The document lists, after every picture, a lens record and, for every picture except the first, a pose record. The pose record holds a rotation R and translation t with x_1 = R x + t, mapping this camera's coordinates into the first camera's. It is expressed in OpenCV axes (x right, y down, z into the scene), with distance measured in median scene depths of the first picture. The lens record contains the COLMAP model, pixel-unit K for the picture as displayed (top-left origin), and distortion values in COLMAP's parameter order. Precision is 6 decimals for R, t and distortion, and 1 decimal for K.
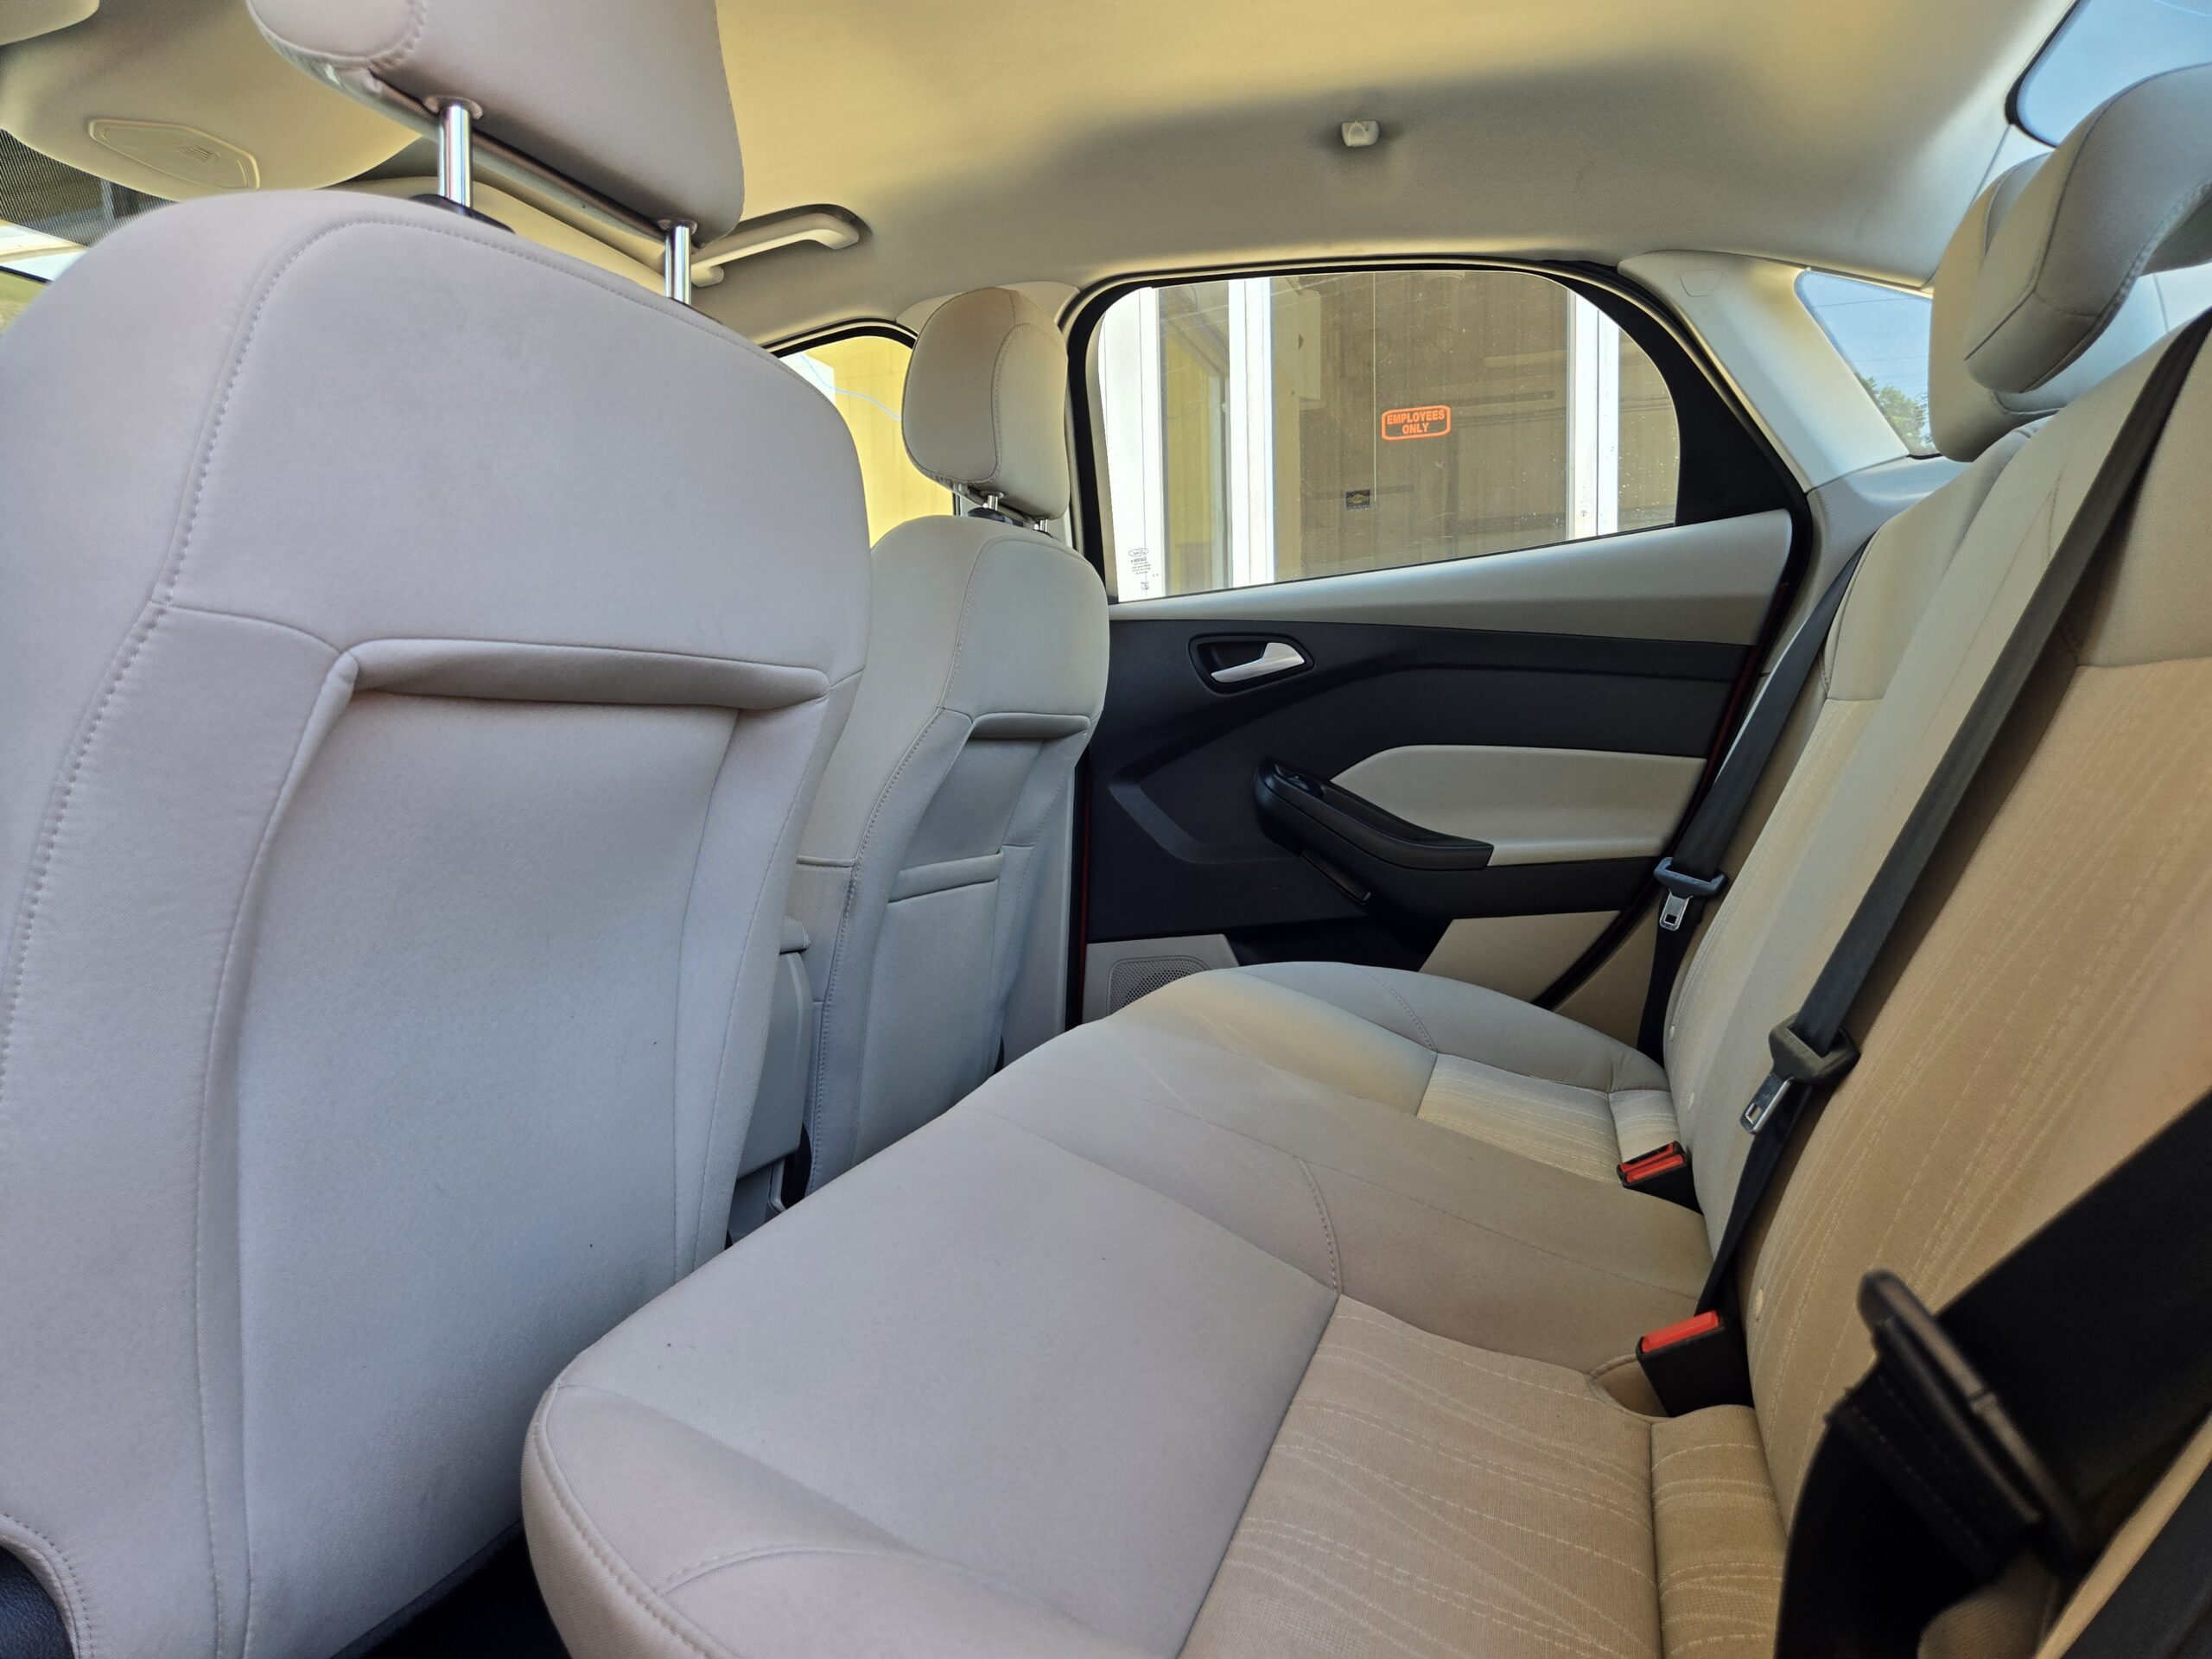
lens RADIAL K [[1485.5, 0, 1106.0], [0, 1485.5, 829.5], [0, 0, 1]] dist [0.068692, -0.060136]
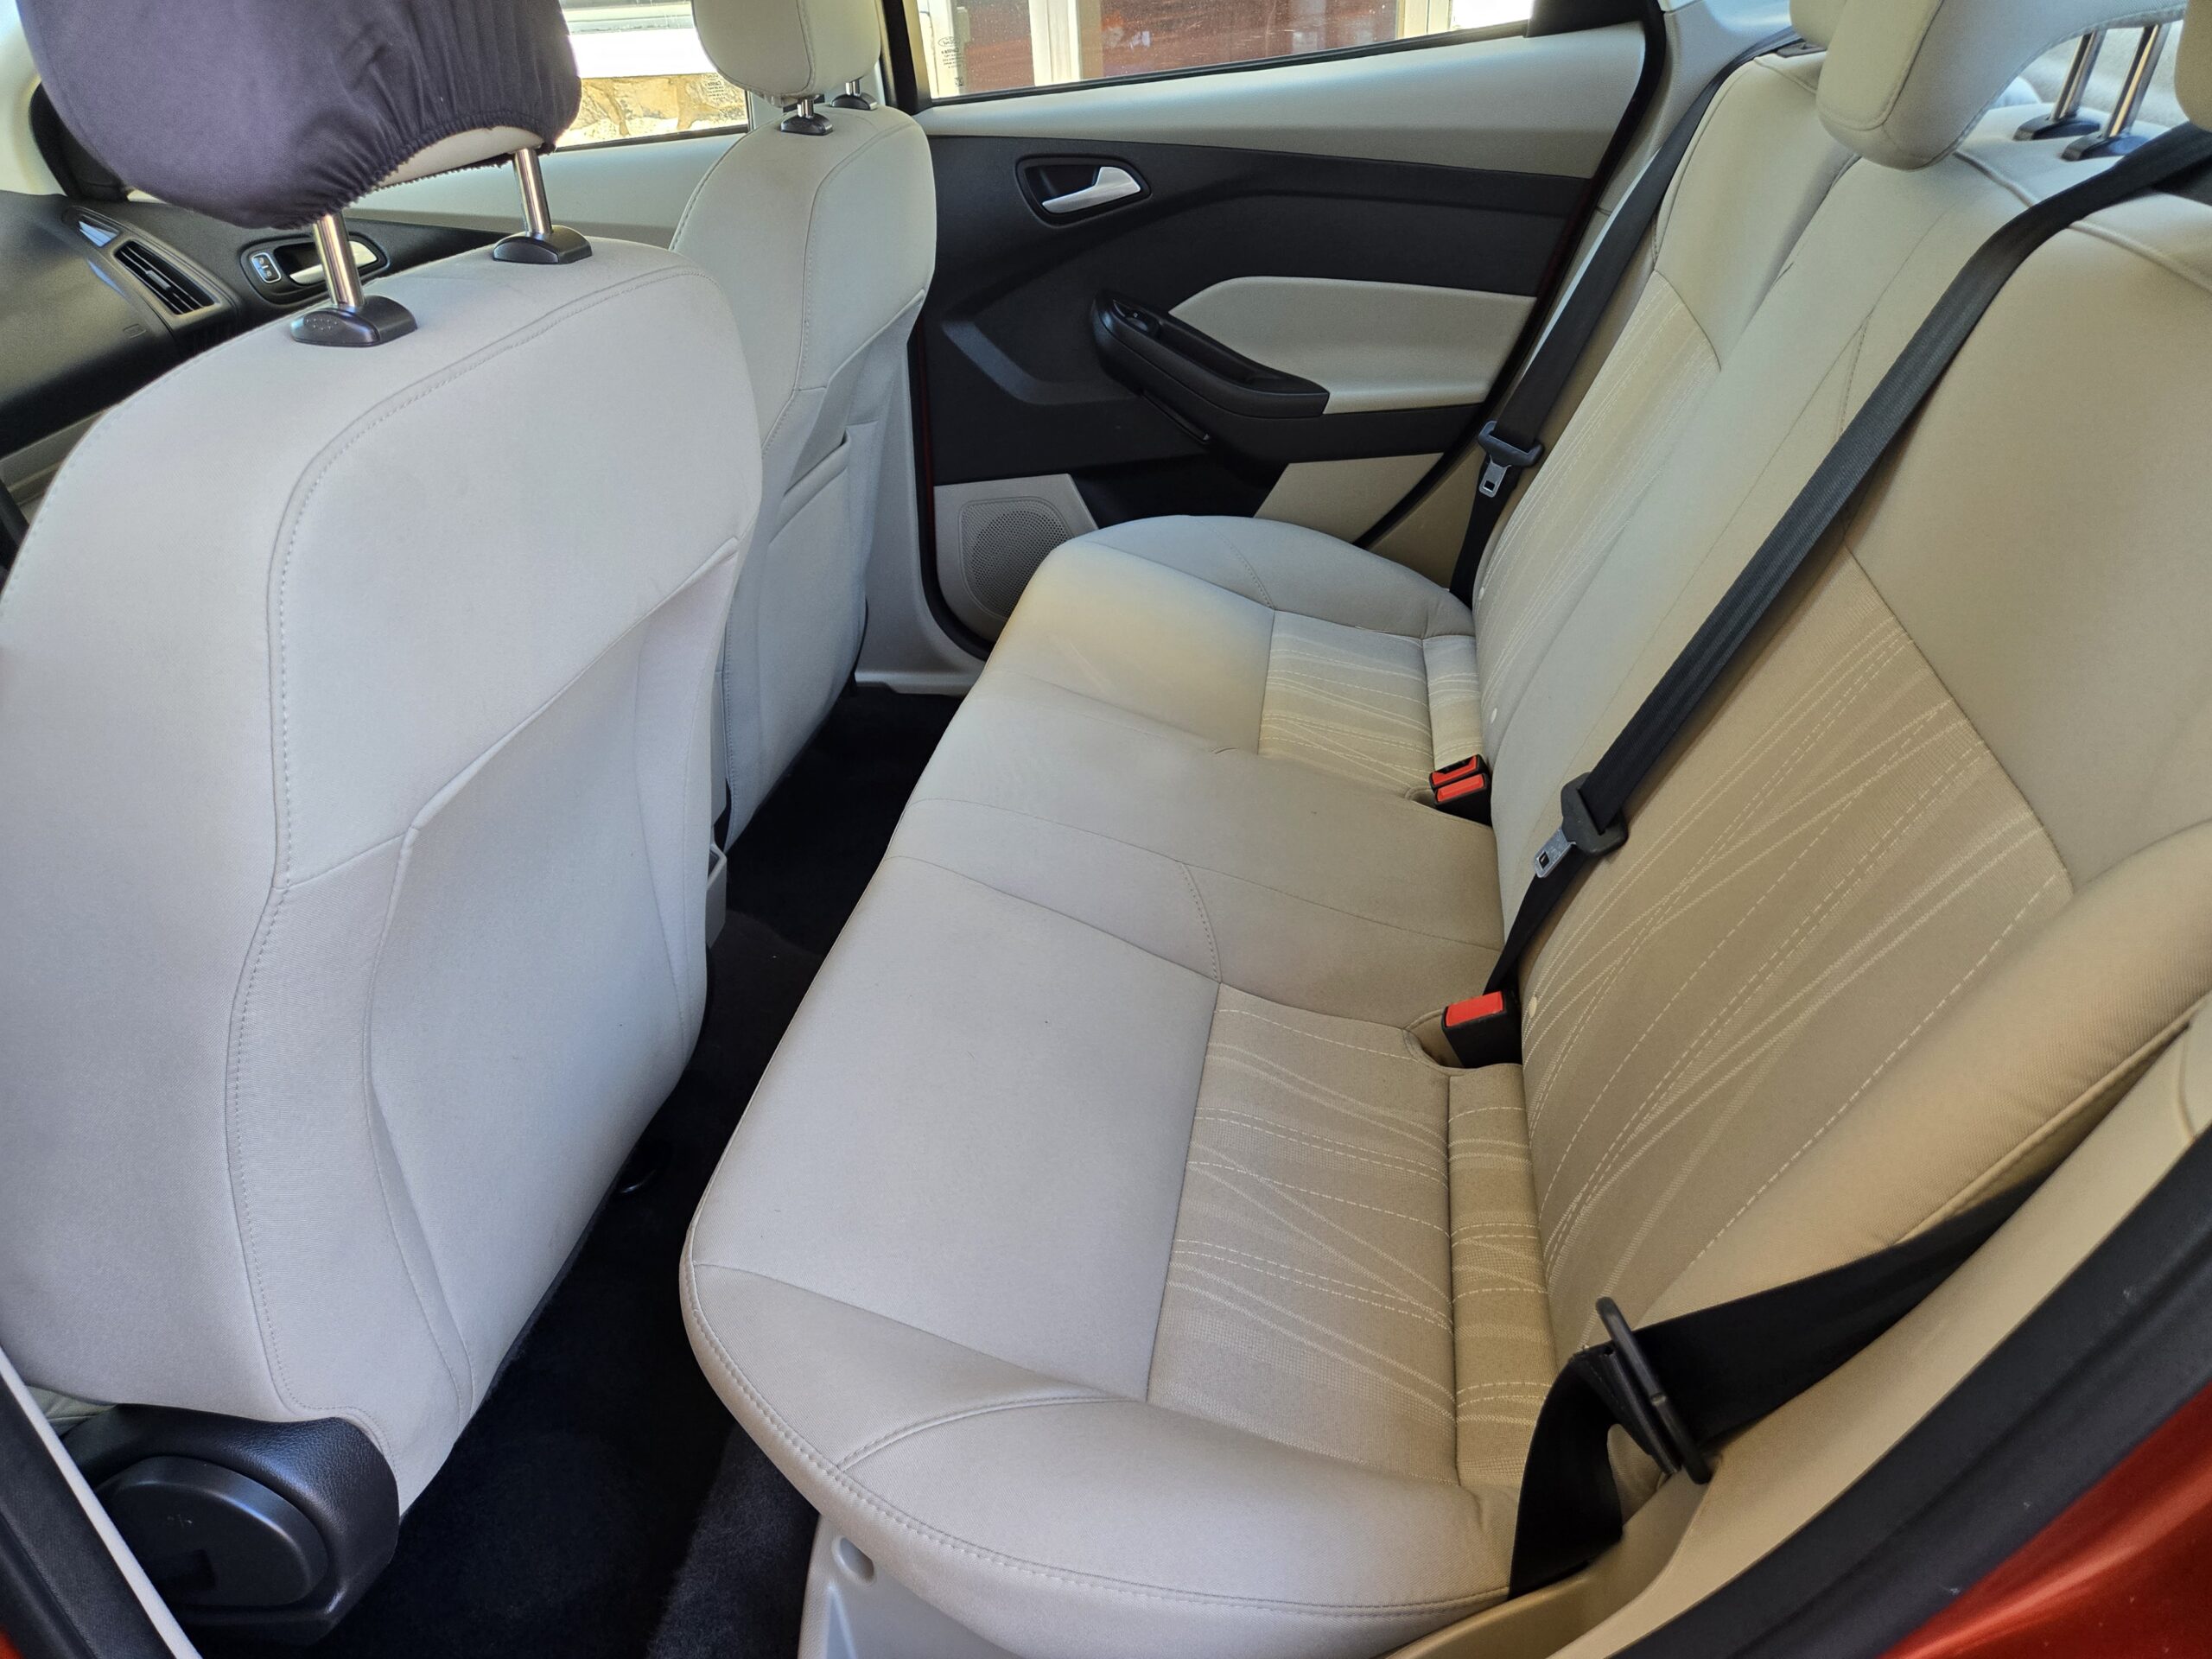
lens RADIAL K [[1493.0, 0, 1084.2], [0, 1493.0, 837.3], [0, 0, 1]] dist [0.075132, -0.071763]
pose [[0.990734, -0.100490, 0.091363, -0.037593], [0.047143, 0.885334, 0.462560, -0.236707], [-0.127369, -0.453967, 0.881868, -0.034971]]
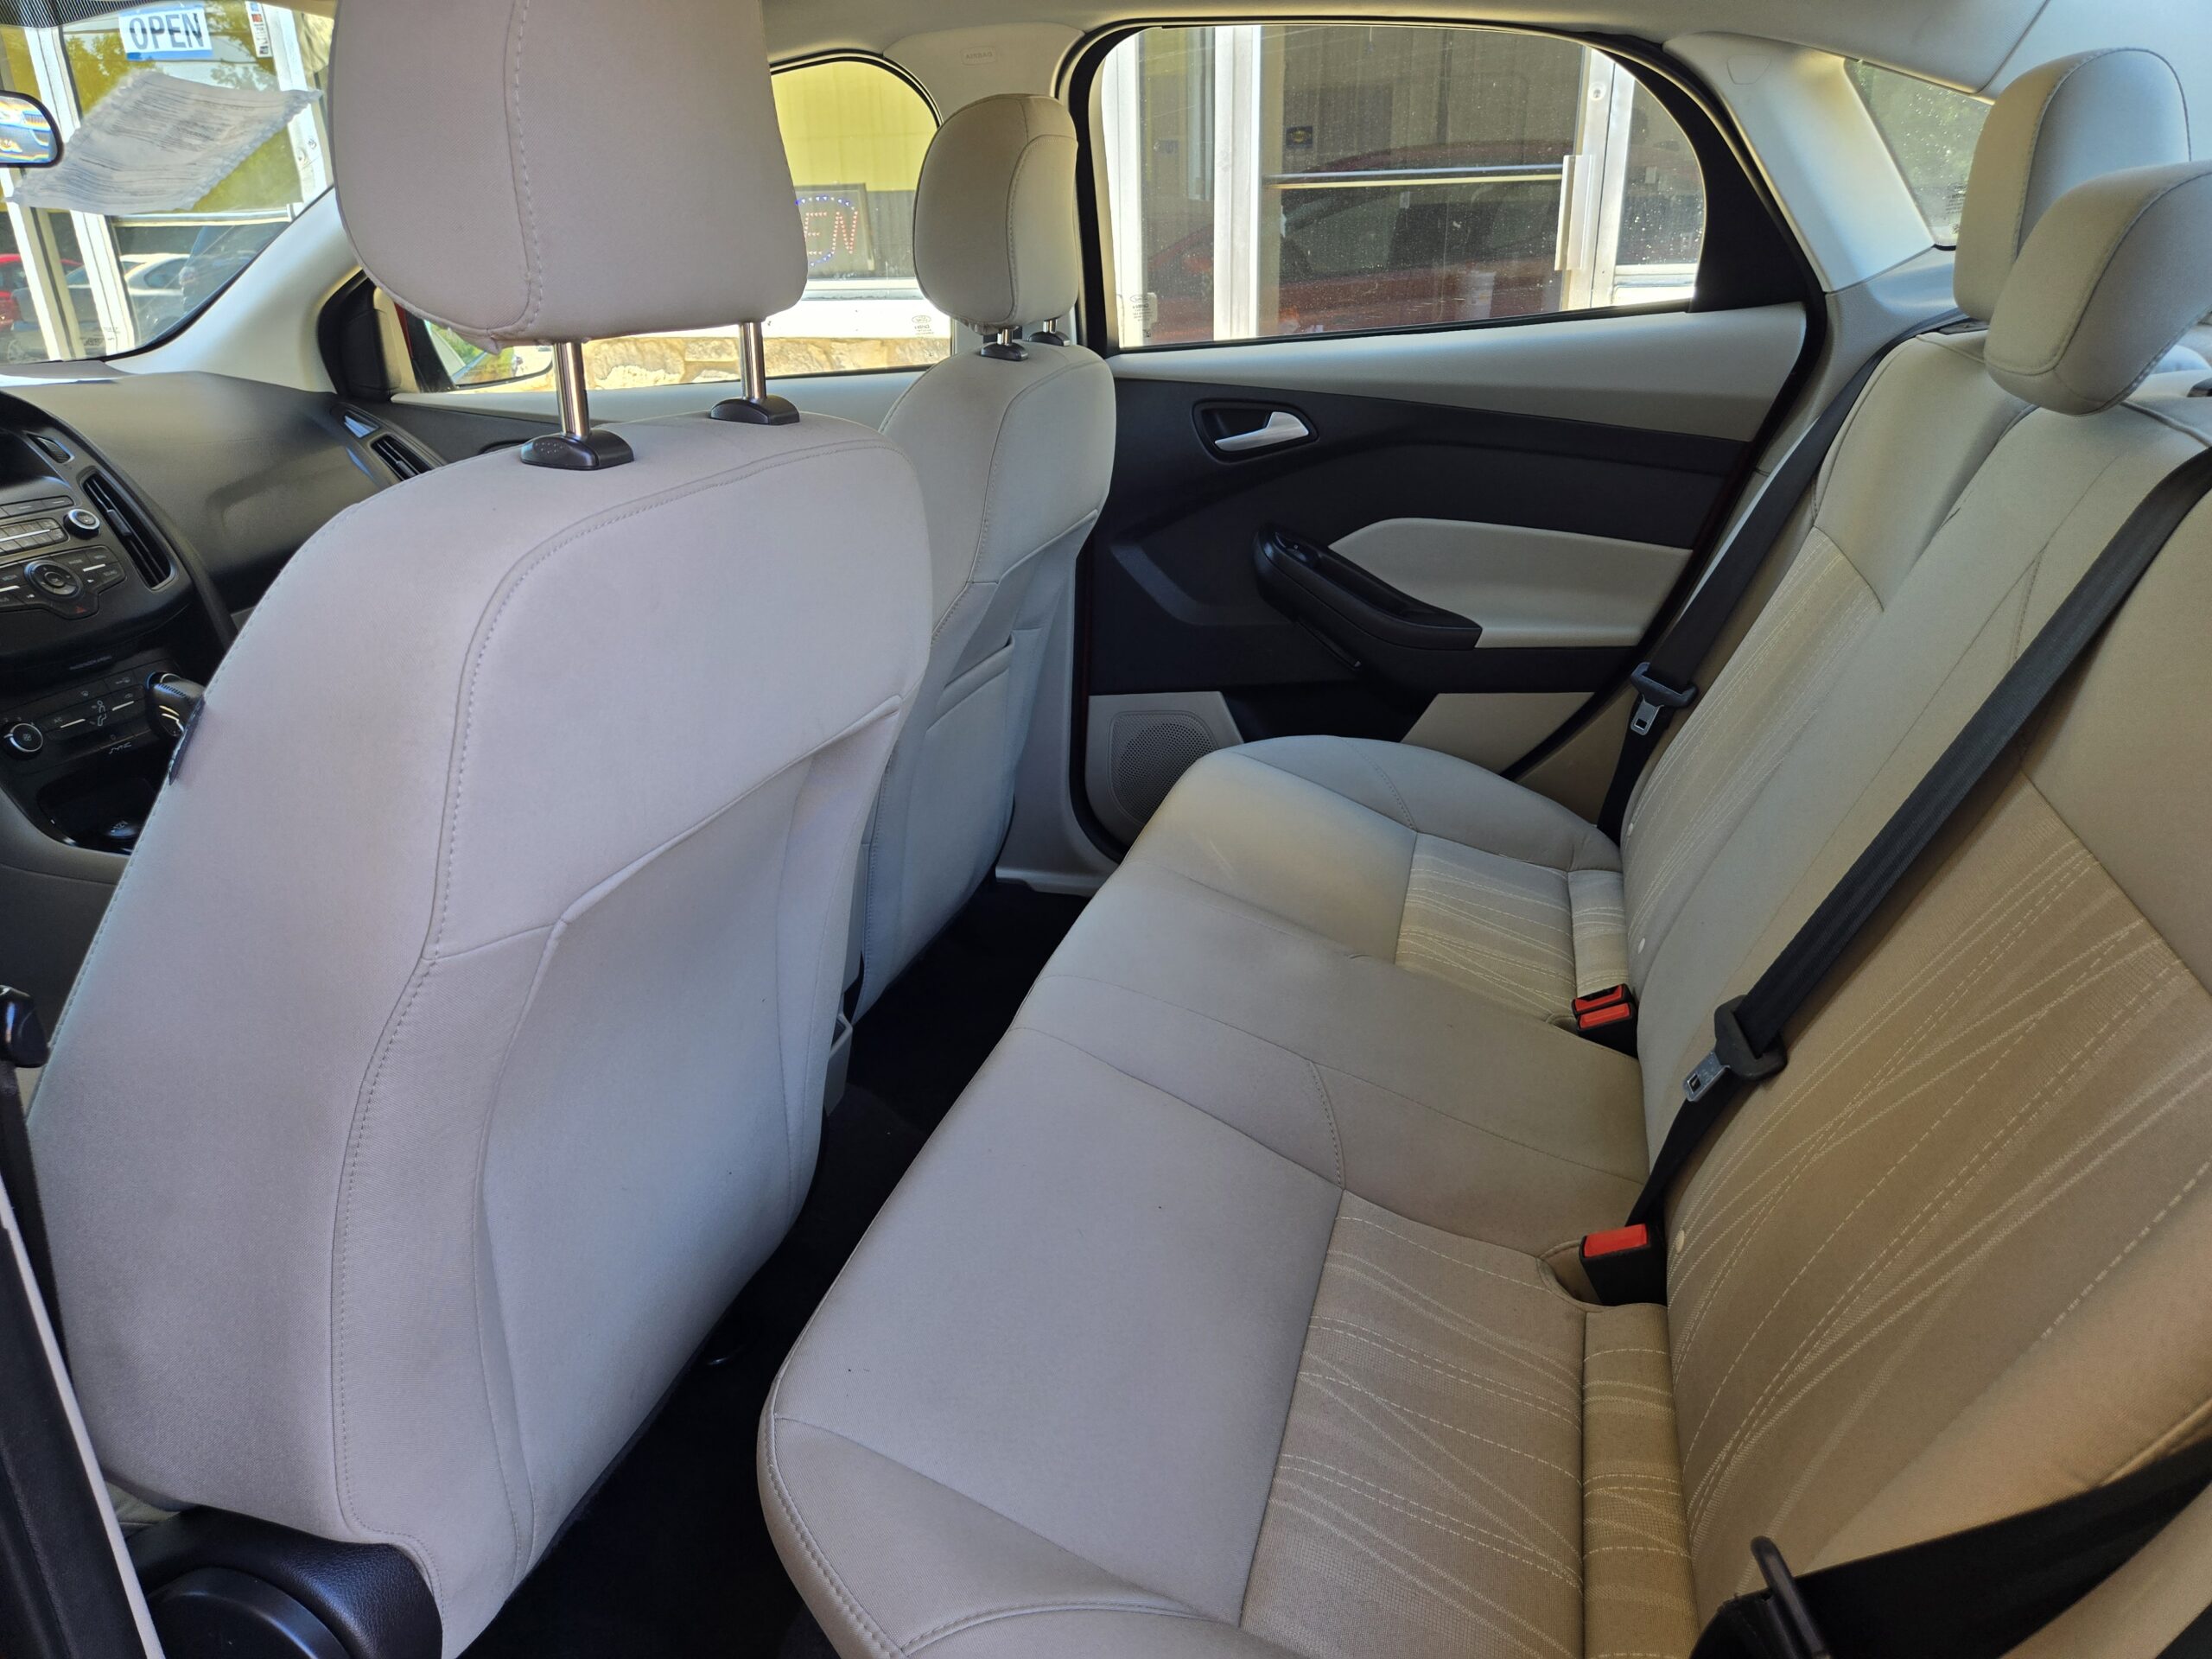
lens RADIAL K [[1485.5, 0, 1106.0], [0, 1485.5, 829.5], [0, 0, 1]] dist [0.068692, -0.060136]
pose [[0.999550, -0.010787, 0.027972, -0.041208], [0.001583, 0.950721, 0.310044, -0.208167], [-0.029938, -0.309861, 0.950310, -0.040316]]
